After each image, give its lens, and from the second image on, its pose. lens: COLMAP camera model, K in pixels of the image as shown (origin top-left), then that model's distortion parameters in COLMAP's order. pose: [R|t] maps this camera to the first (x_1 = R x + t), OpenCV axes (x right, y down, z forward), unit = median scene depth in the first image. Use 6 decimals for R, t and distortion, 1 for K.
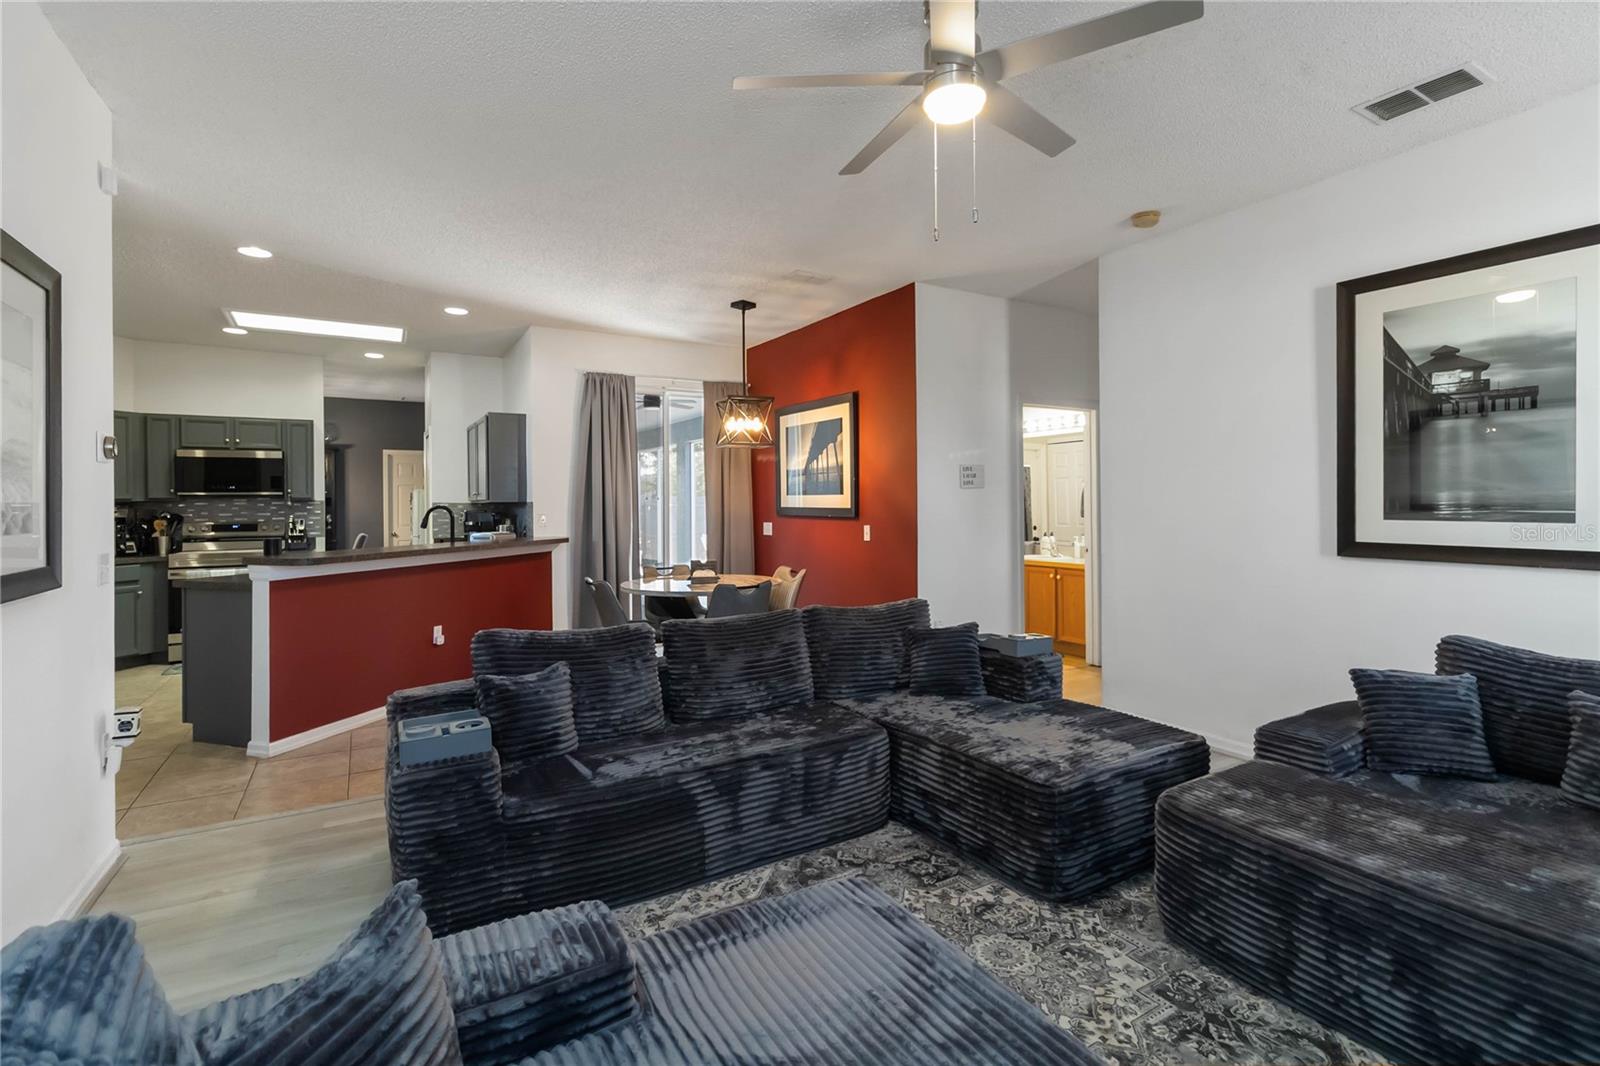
lens RADIAL K [[756.6, 0, 818.9], [0, 756.6, 504.4], [0, 0, 1]] dist [-0.000186, 0.000514]
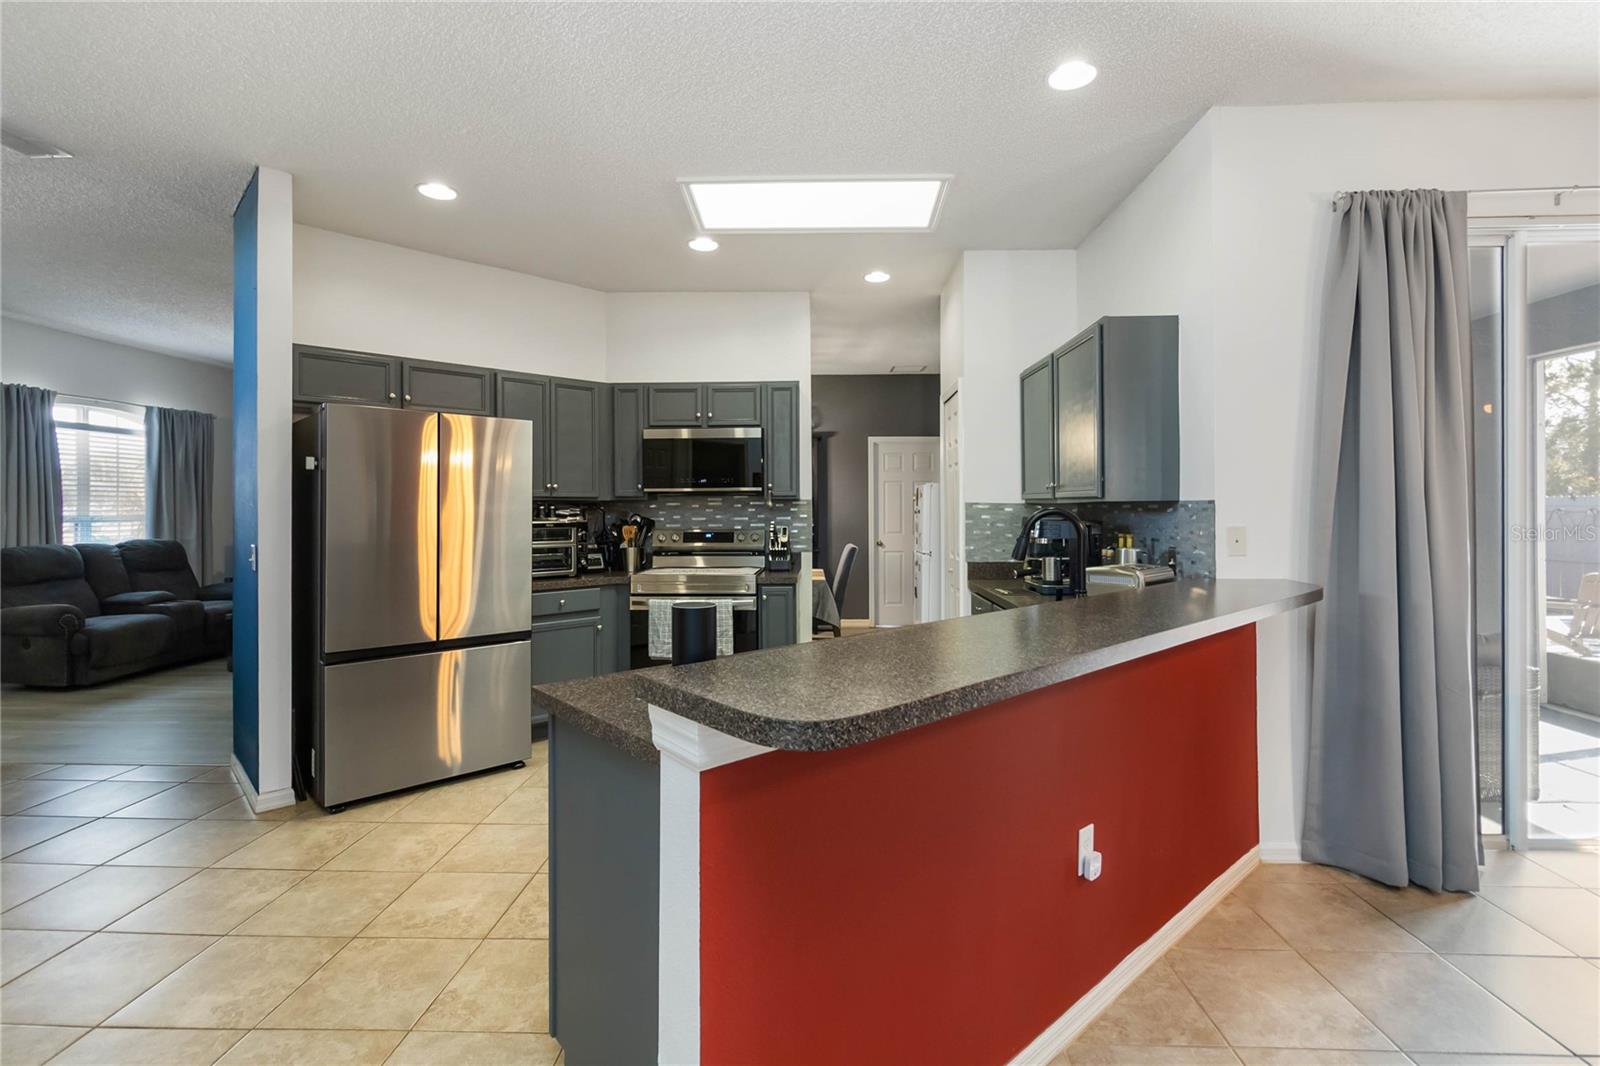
lens RADIAL K [[756.6, 0, 797.8], [0, 756.6, 517.4], [0, 0, 1]] dist [-0.000186, 0.000514]
pose [[0.837000, 0.011126, -0.547091, -0.324260], [-0.003119, 0.999874, 0.015561, 0.000446], [0.547195, -0.011318, 0.836929, 0.469755]]
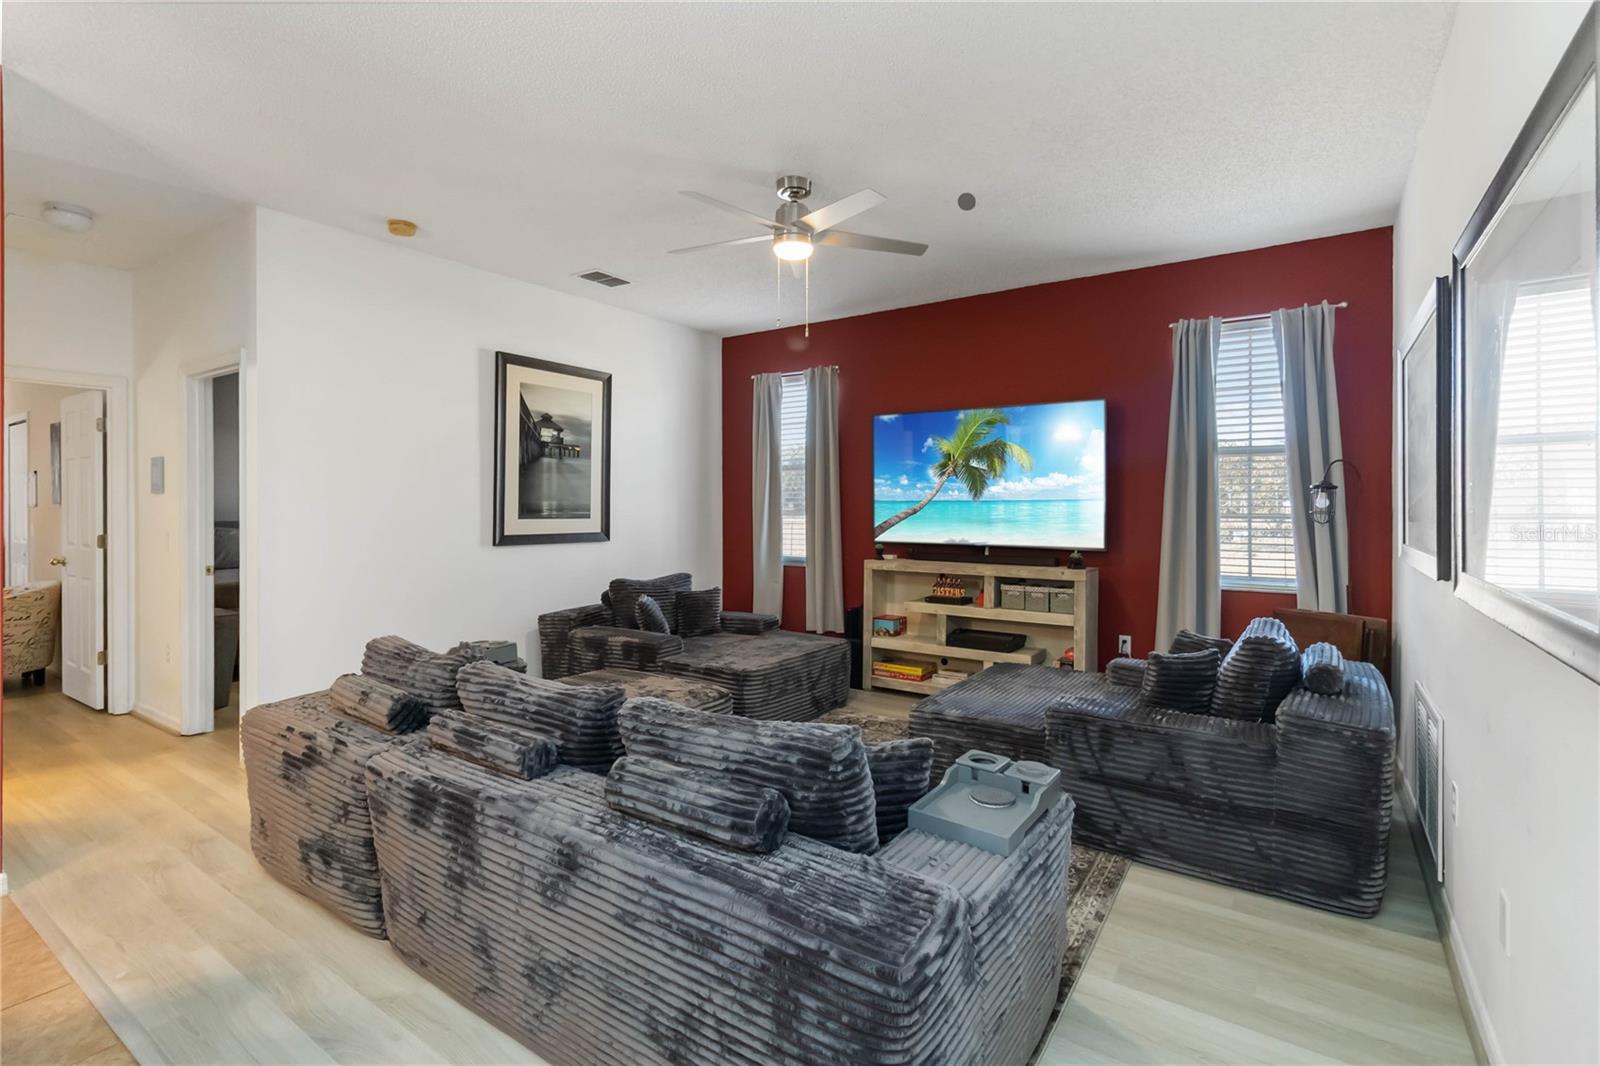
lens RADIAL K [[756.6, 0, 799.5], [0, 756.6, 500.2], [0, 0, 1]] dist [-0.000186, 0.000514]
pose [[-0.423500, 0.008040, 0.905860, -0.741387], [0.003365, 0.999968, -0.007301, -0.004589], [-0.905890, -0.000044, -0.423514, 0.989023]]
